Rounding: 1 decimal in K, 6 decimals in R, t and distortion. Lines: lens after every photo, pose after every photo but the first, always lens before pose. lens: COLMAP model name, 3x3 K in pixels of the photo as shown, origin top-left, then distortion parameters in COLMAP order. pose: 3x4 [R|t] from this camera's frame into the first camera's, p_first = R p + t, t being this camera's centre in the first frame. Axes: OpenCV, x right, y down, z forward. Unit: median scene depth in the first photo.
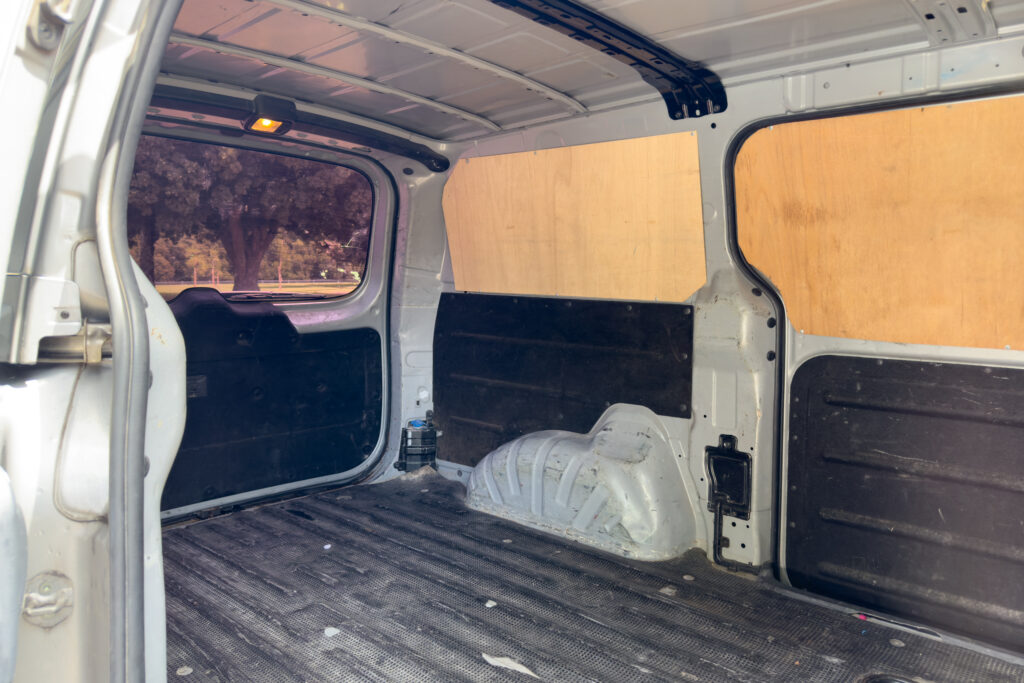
lens RADIAL K [[684.6, 0, 511.7], [0, 684.6, 296.1], [0, 0, 1]] dist [0.025619, -0.000622]
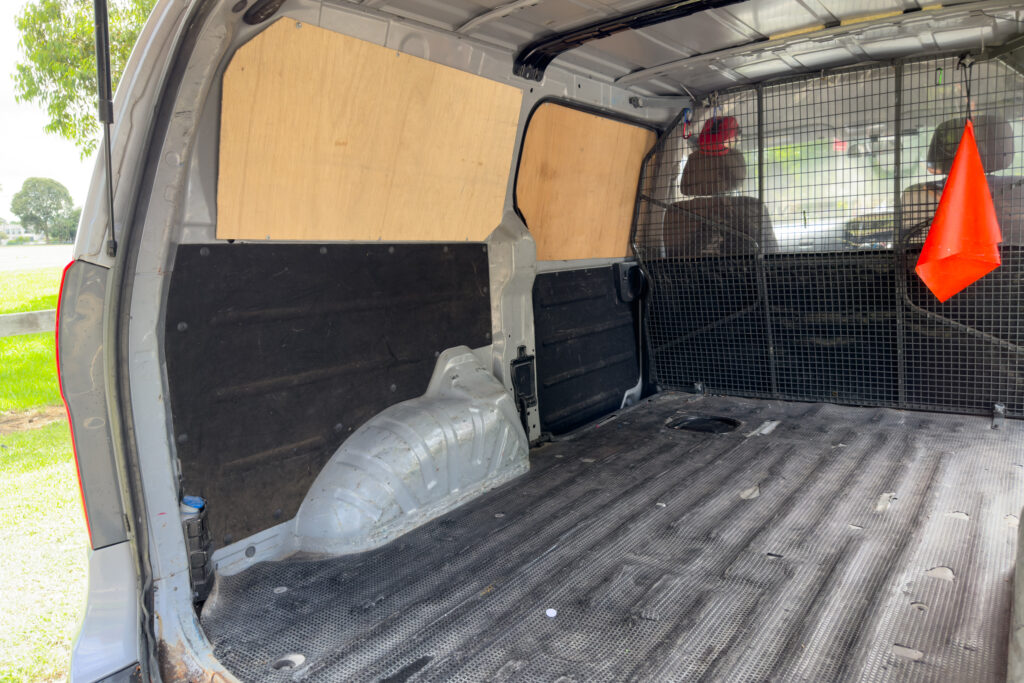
lens RADIAL K [[724.2, 0, 491.0], [0, 724.2, 328.3], [0, 0, 1]] dist [0.072526, -0.138670]
pose [[-0.092525, -0.102465, 0.990424, -0.895686], [0.079082, 0.990793, 0.109891, 0.020279], [-0.992565, 0.088493, -0.083570, 1.067619]]
